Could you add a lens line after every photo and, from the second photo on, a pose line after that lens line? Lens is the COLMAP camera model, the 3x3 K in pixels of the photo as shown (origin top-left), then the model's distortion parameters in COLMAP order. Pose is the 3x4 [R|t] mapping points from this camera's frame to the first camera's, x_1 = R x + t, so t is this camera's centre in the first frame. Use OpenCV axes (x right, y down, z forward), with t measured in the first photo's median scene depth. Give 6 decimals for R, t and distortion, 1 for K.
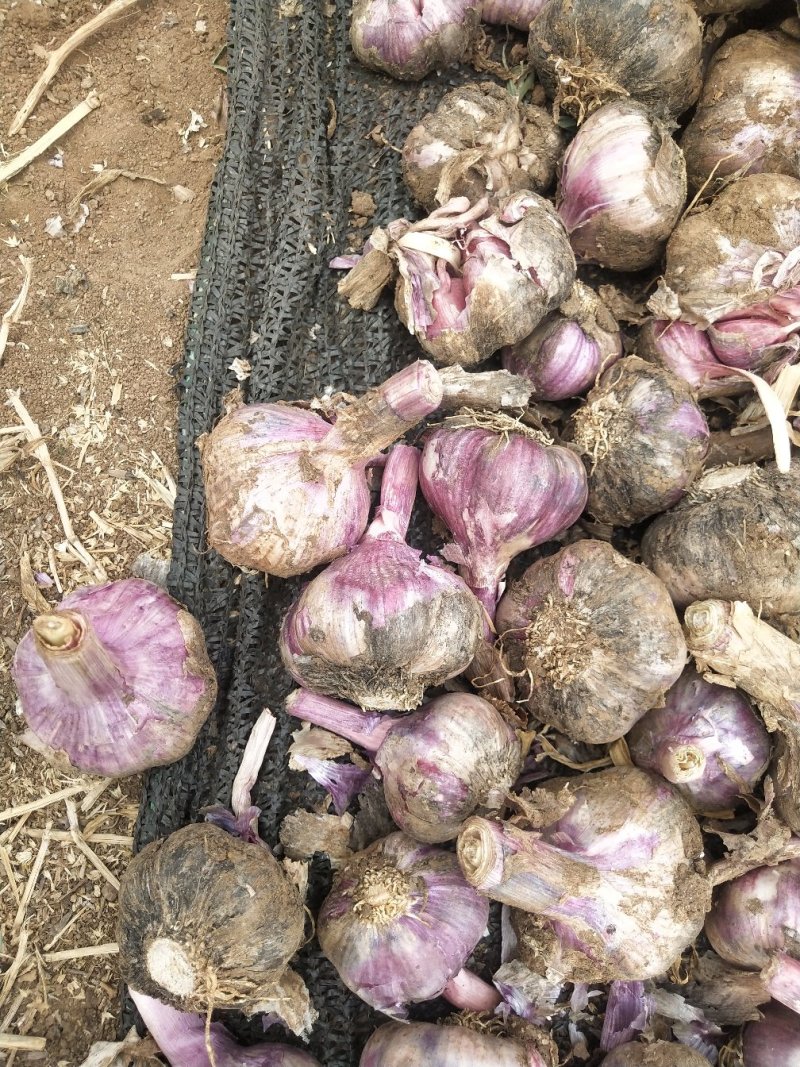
lens RADIAL K [[827.1, 0, 400.8], [0, 827.1, 546.4], [0, 0, 1]] dist [-0.029601, 0.075343]
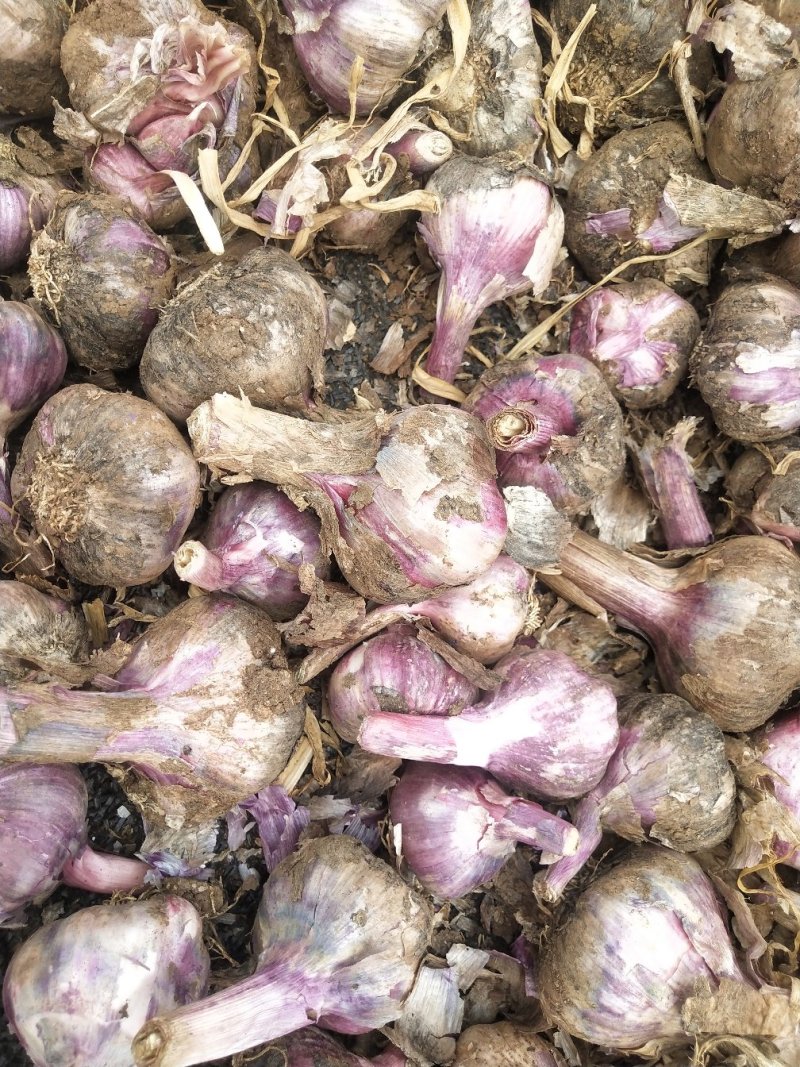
lens RADIAL K [[827.1, 0, 400.8], [0, 827.1, 546.4], [0, 0, 1]] dist [-0.029601, 0.075343]
pose [[0.930011, -0.334666, 0.151915, 0.384017], [0.329733, 0.942331, 0.057340, 0.241032], [-0.162344, -0.003235, 0.986729, 0.000053]]
